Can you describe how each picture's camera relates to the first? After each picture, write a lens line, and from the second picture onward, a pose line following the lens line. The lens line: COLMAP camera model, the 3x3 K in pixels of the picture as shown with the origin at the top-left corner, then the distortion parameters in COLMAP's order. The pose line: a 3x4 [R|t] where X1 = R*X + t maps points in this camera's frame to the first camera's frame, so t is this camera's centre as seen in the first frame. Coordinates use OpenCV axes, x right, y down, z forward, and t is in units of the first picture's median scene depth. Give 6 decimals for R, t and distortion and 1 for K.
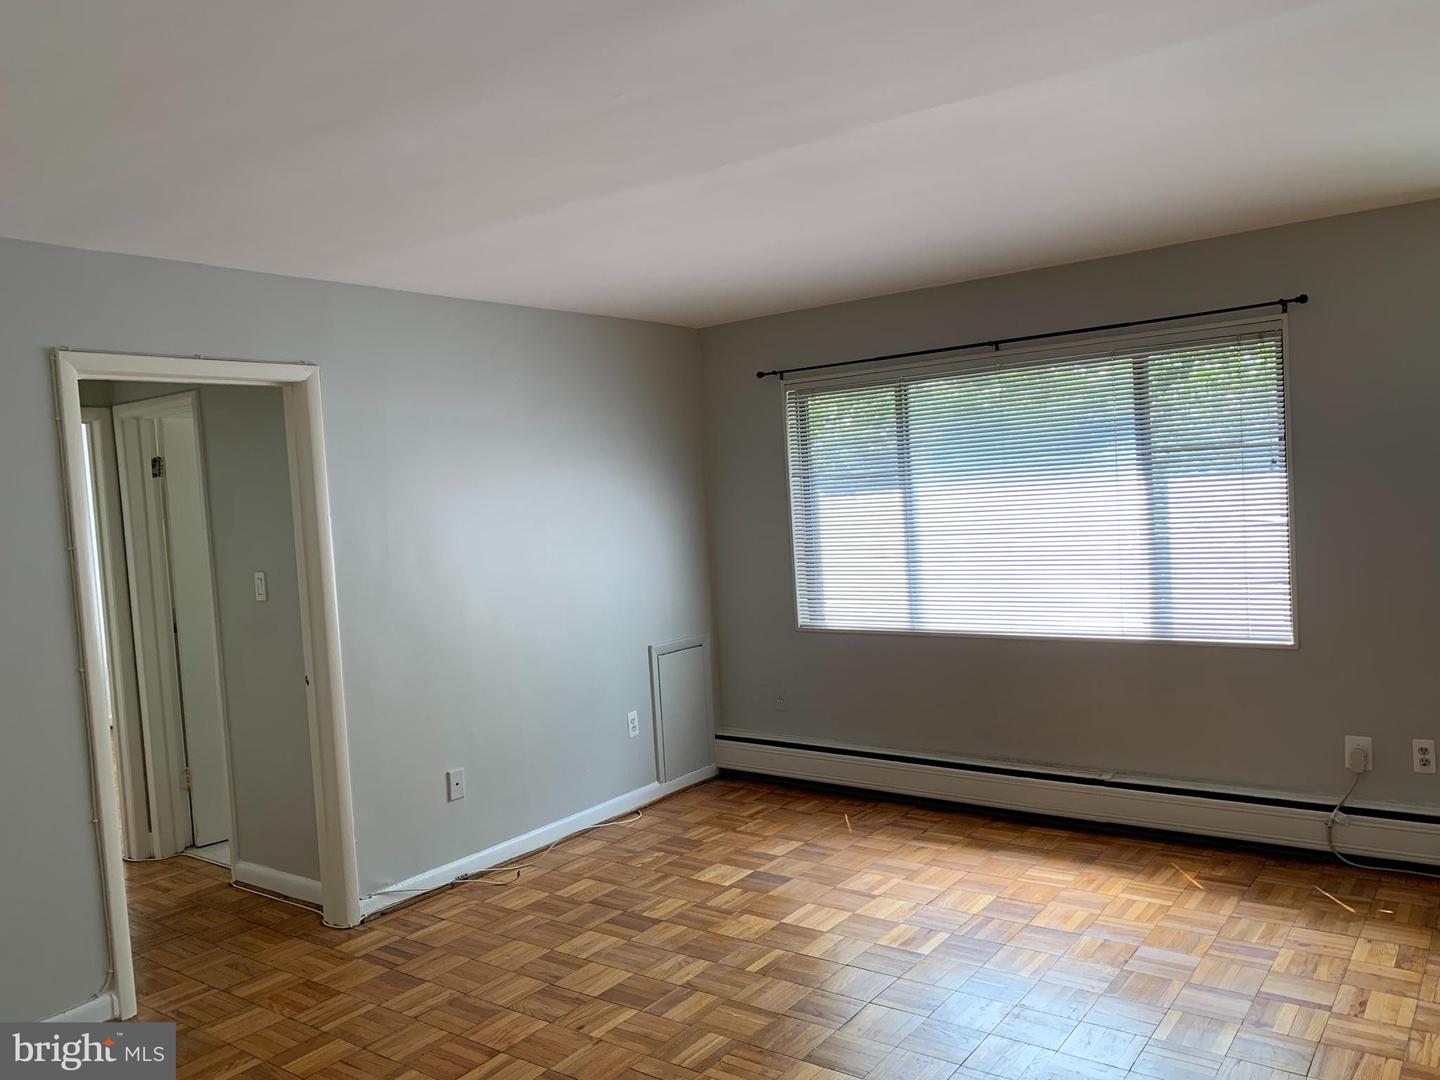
lens RADIAL K [[1097.8, 0, 747.1], [0, 1097.8, 539.8], [0, 0, 1]] dist [0.059501, -0.052630]
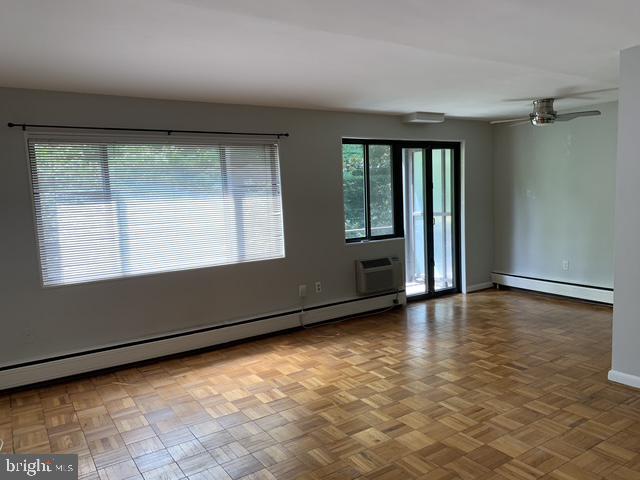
lens RADIAL K [[487.9, 0, 332.1], [0, 487.9, 239.9], [0, 0, 1]] dist [0.059501, -0.052630]
pose [[0.349393, -0.050758, 0.935601, -0.600075], [0.060595, 0.997665, 0.031497, 0.017803], [-0.935015, 0.045688, 0.351653, 0.431204]]
